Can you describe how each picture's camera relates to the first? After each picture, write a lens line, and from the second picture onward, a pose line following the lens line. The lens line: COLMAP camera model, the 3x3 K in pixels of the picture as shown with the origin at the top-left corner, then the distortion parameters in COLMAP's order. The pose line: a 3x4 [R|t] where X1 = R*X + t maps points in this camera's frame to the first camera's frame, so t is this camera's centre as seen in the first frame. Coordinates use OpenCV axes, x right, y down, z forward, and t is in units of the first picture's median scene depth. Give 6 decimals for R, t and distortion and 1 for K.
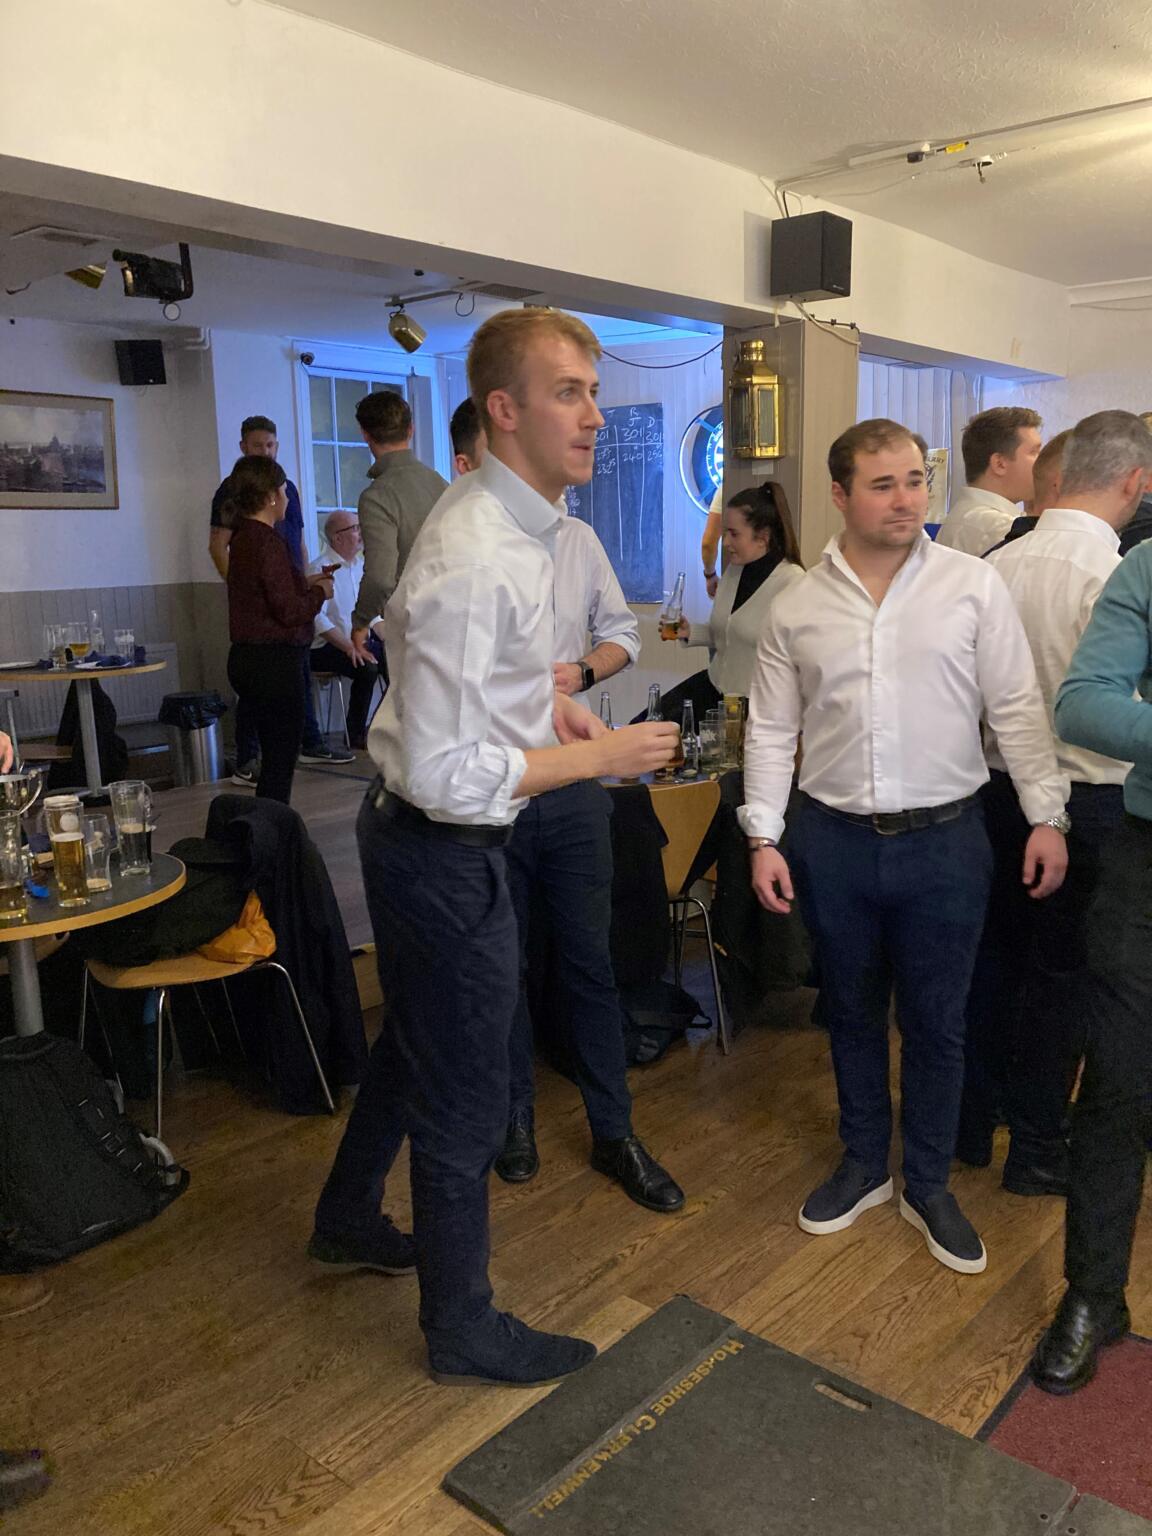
lens RADIAL K [[1295.0, 0, 605.3], [0, 1295.0, 773.2], [0, 0, 1]] dist [0.037399, -0.028172]
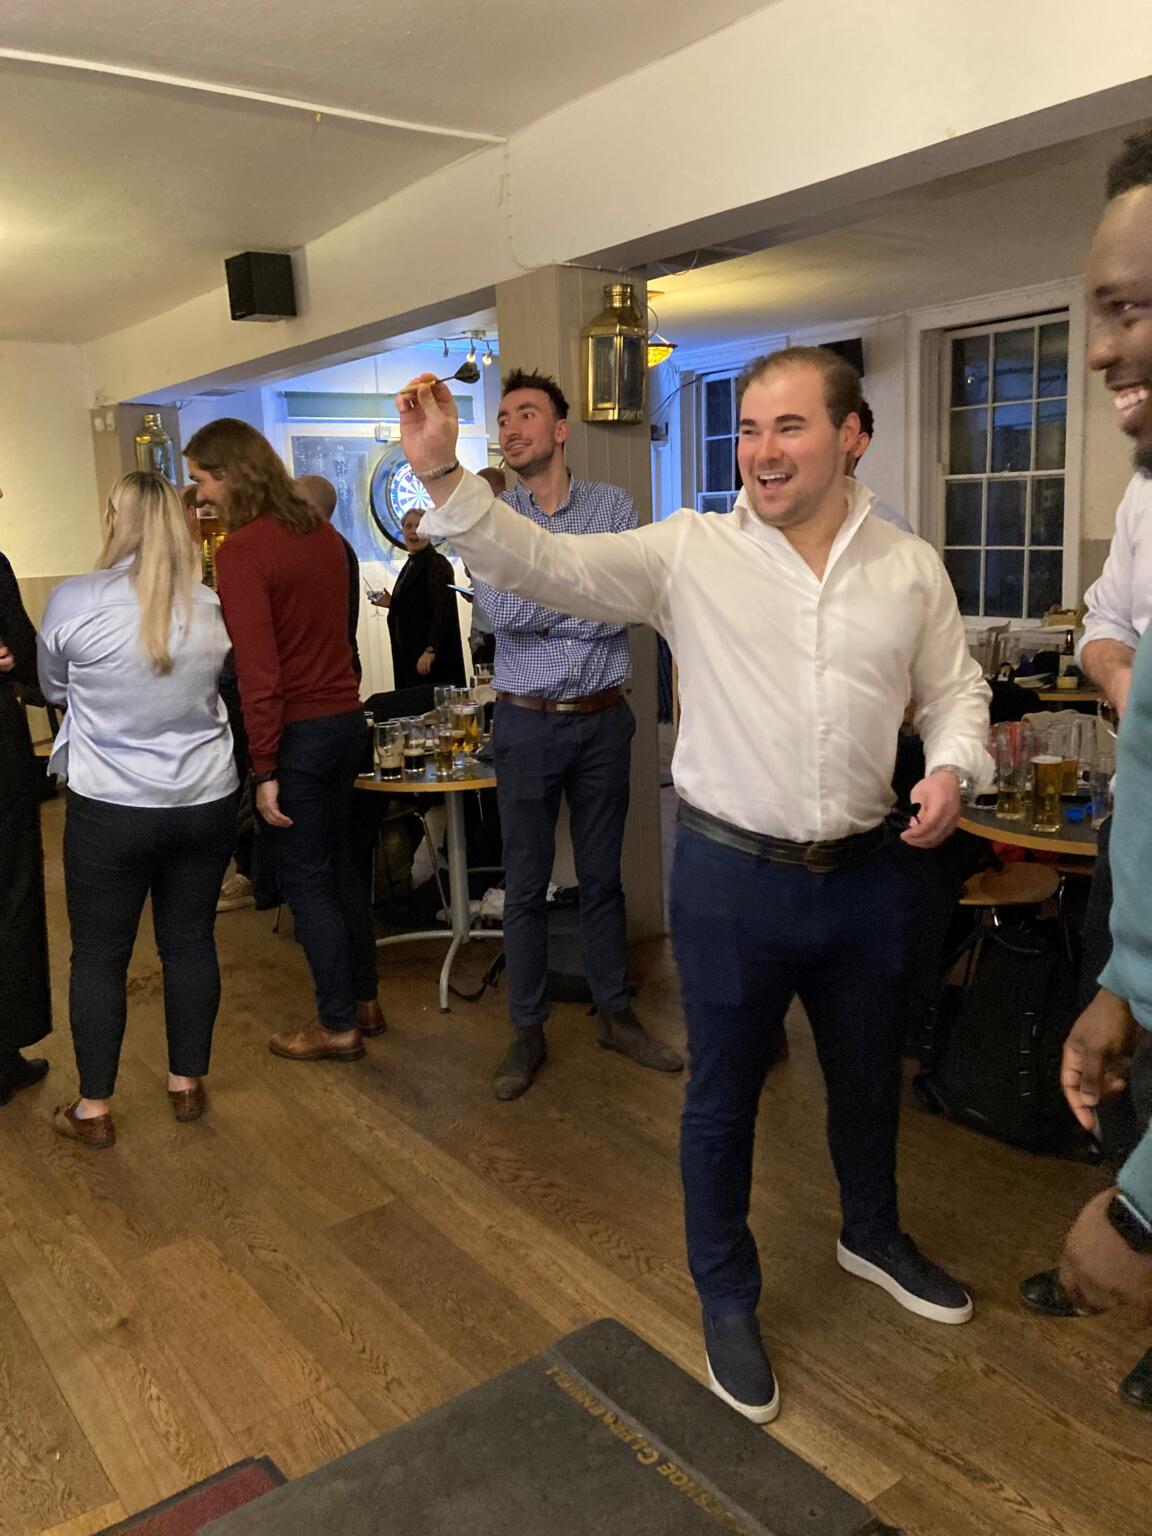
lens RADIAL K [[1295.0, 0, 580.2], [0, 1295.0, 777.9], [0, 0, 1]] dist [0.037399, -0.028172]
pose [[-0.233676, 0.214377, -0.948387, 0.533832], [-0.124413, 0.960781, 0.247833, -0.122960], [0.964322, 0.175904, -0.197841, 0.686448]]
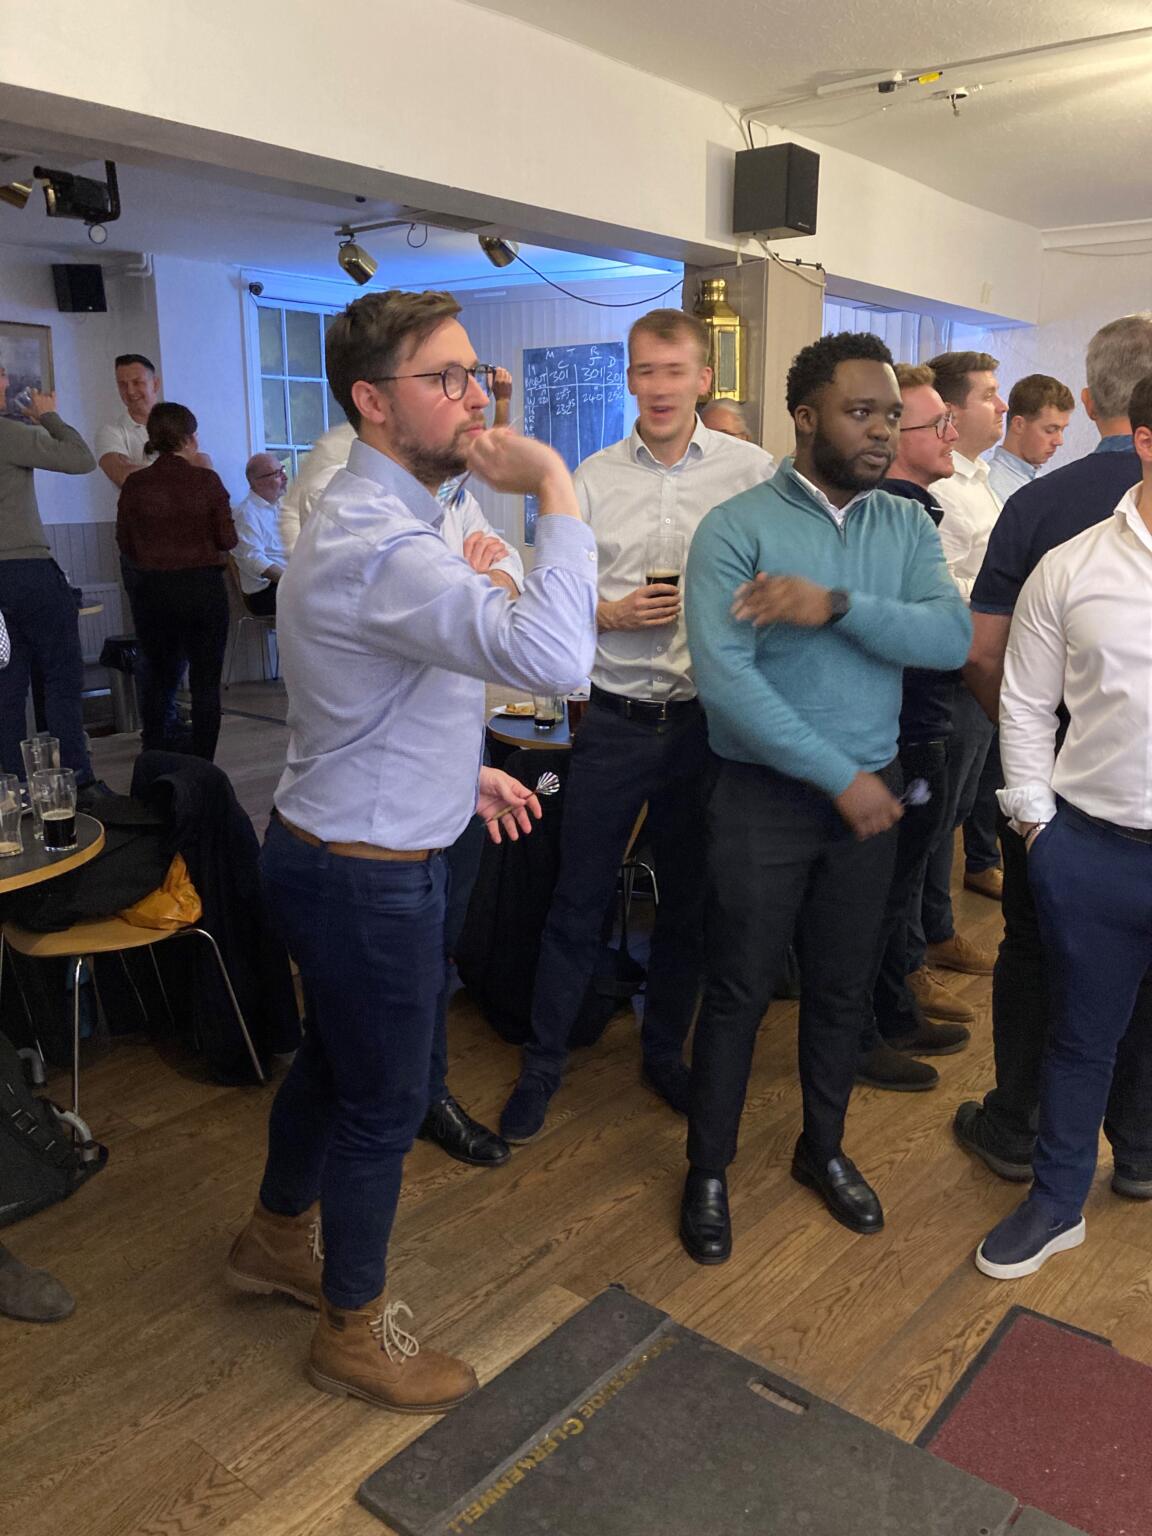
lens RADIAL K [[1295.0, 0, 597.4], [0, 1295.0, 769.7], [0, 0, 1]] dist [0.037399, -0.028172]
pose [[0.999641, 0.012466, 0.023736, 0.013078], [-0.013438, 0.999059, 0.041229, -0.014619], [-0.023200, -0.041533, 0.998868, 0.042422]]
